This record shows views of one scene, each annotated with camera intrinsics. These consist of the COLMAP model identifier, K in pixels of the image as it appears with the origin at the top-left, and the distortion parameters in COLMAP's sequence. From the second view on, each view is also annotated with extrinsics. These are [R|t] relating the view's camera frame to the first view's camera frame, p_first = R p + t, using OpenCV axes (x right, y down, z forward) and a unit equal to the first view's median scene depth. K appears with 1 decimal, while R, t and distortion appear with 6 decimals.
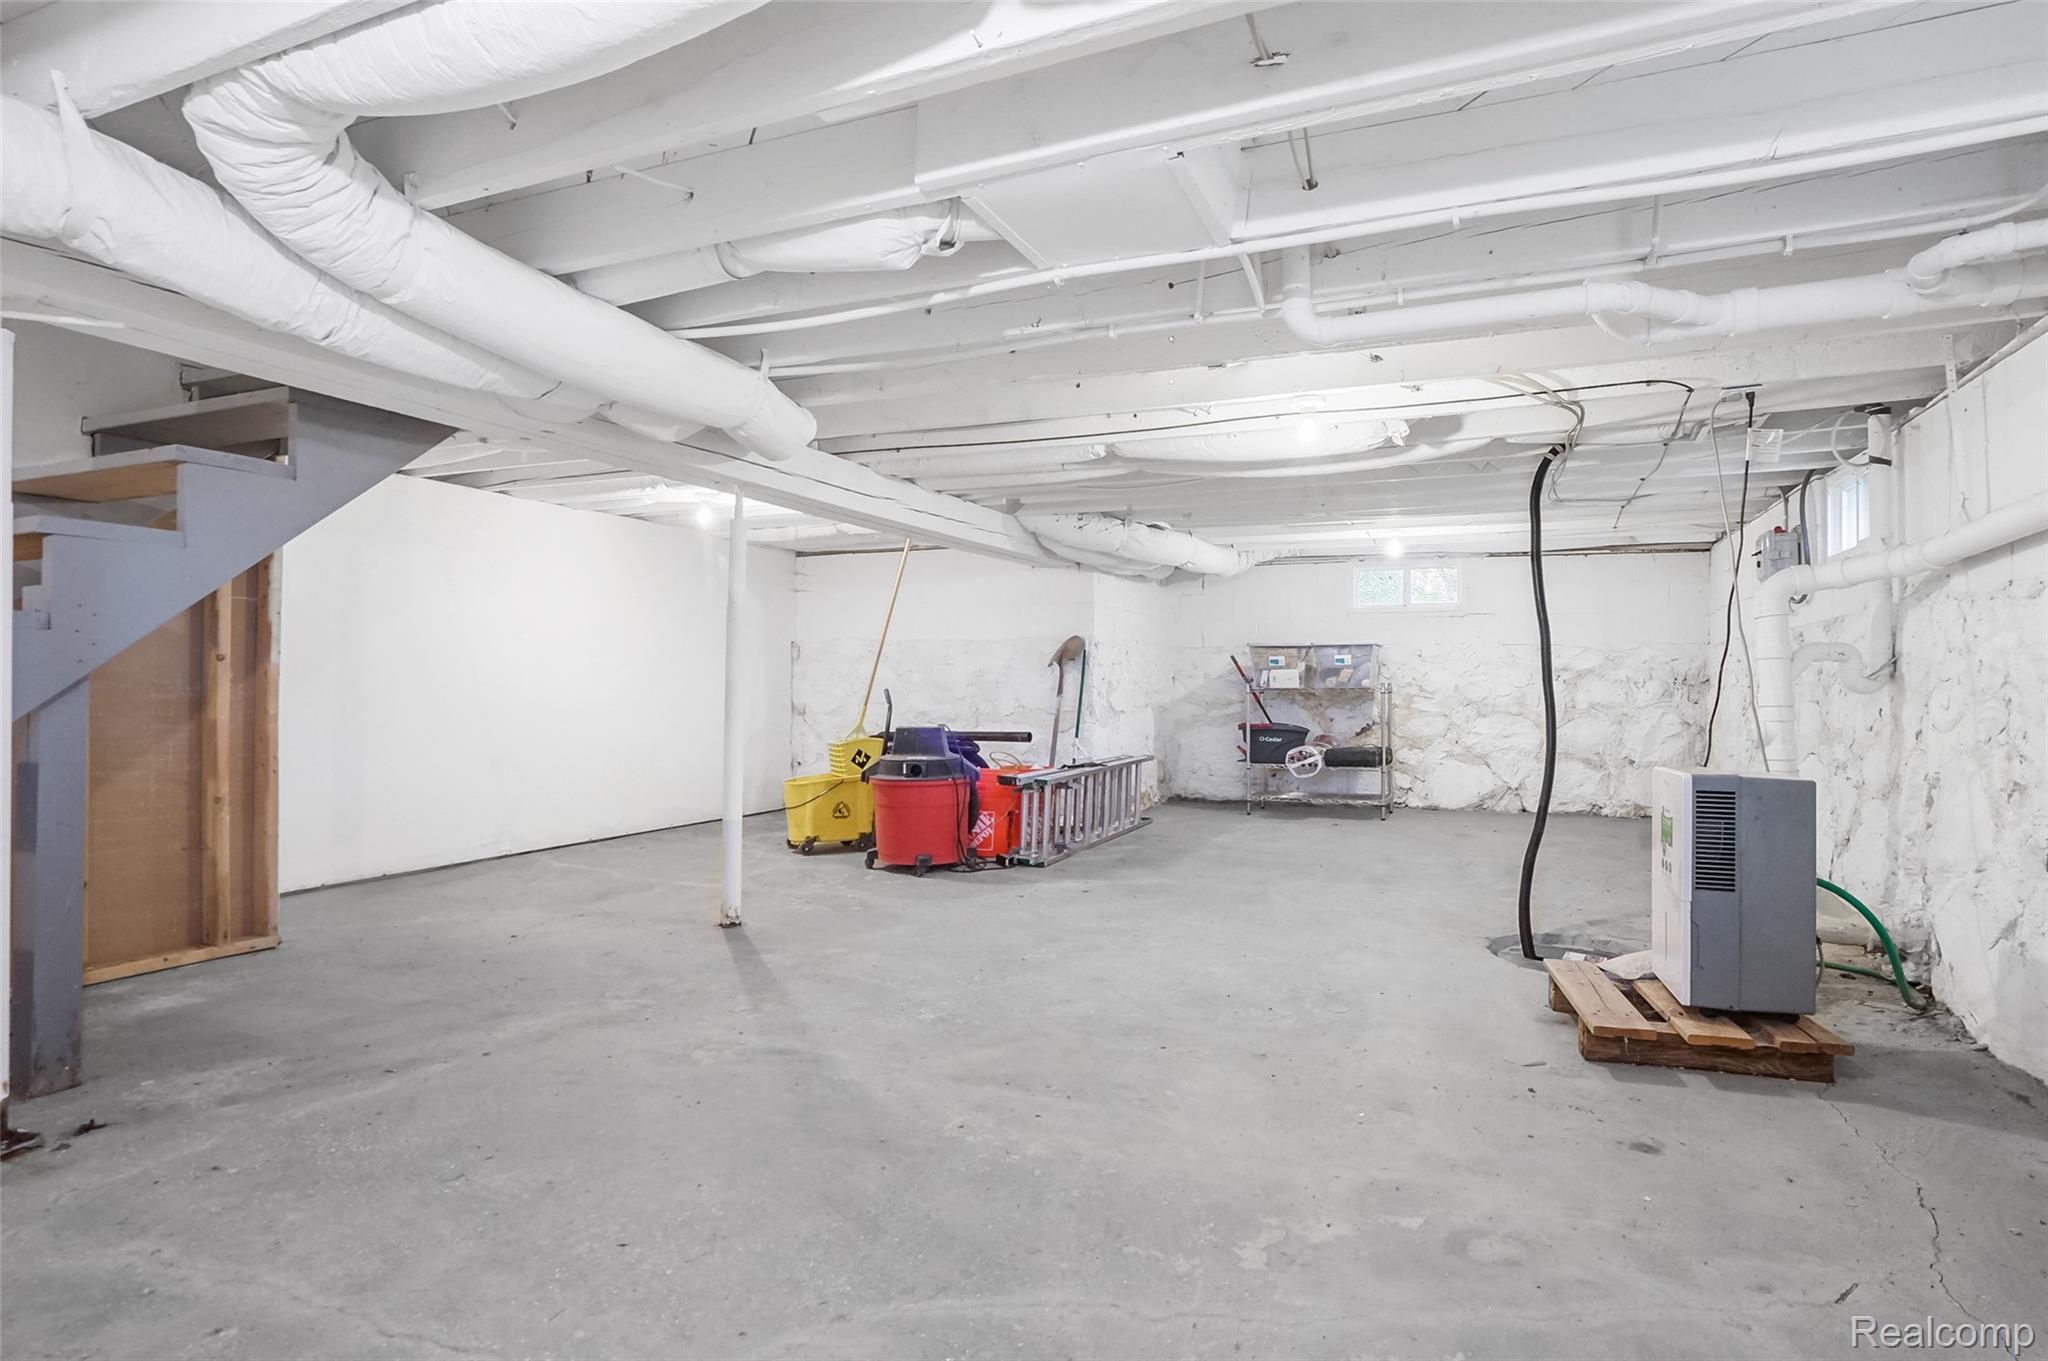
lens RADIAL K [[1033.8, 0, 1024.2], [0, 1033.8, 687.4], [0, 0, 1]] dist [-0.026244, 0.002339]
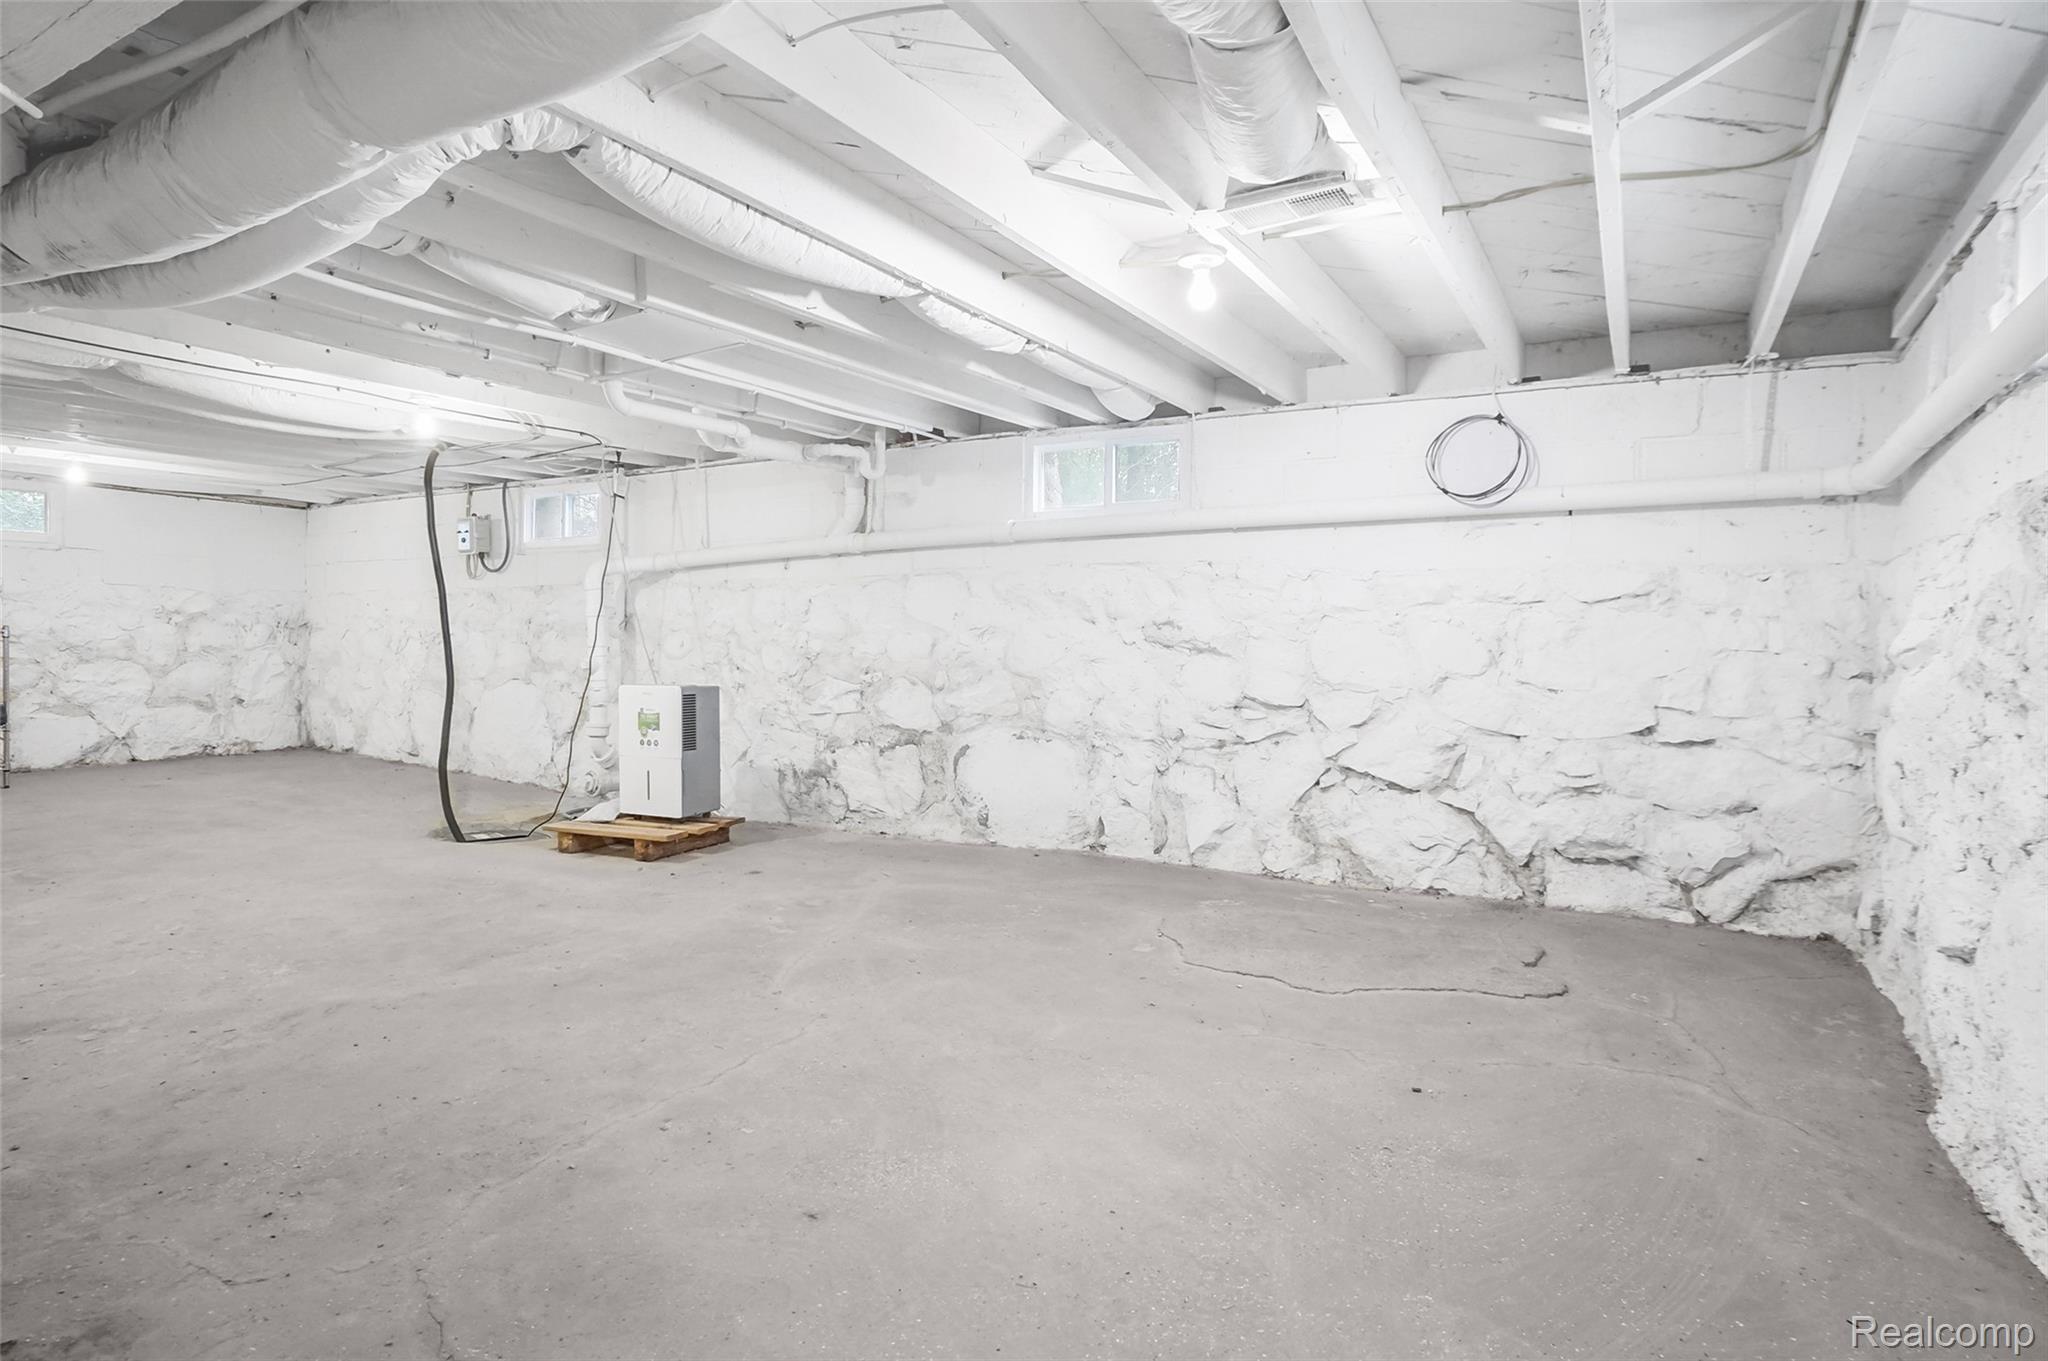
lens RADIAL K [[1033.8, 0, 1026.2], [0, 1033.8, 671.5], [0, 0, 1]] dist [-0.026244, 0.002339]
pose [[0.139888, -0.038542, 0.989417, -0.394724], [-0.006507, 0.999185, 0.039842, -0.005664], [-0.990146, -0.012012, 0.139523, 0.064856]]
